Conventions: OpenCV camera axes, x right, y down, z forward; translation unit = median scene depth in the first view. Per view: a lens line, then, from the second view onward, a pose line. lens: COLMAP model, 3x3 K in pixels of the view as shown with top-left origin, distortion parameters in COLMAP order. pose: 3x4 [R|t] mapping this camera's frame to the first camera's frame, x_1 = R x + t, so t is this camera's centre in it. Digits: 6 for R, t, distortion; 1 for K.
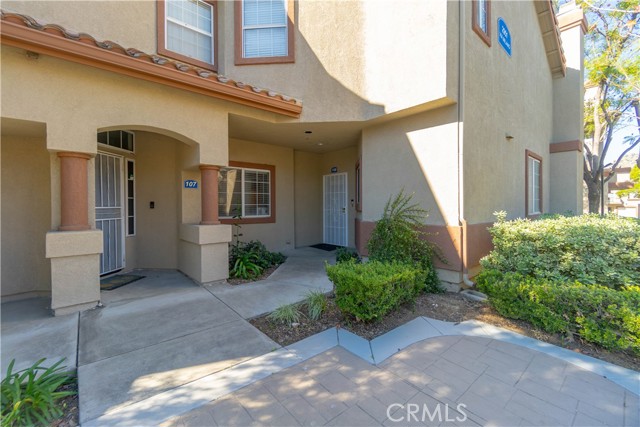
lens RADIAL K [[277.1, 0, 311.7], [0, 277.1, 208.6], [0, 0, 1]] dist [-0.009298, 0.002387]
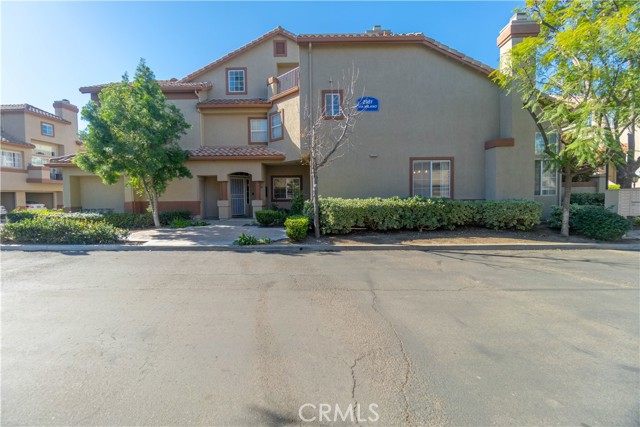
lens RADIAL K [[277.1, 0, 313.8], [0, 277.1, 209.4], [0, 0, 1]] dist [-0.009298, 0.002387]
pose [[0.747983, 0.026390, -0.663193, 1.904751], [0.002100, 0.999110, 0.042125, 0.029125], [0.663714, -0.032902, 0.747262, -0.787924]]
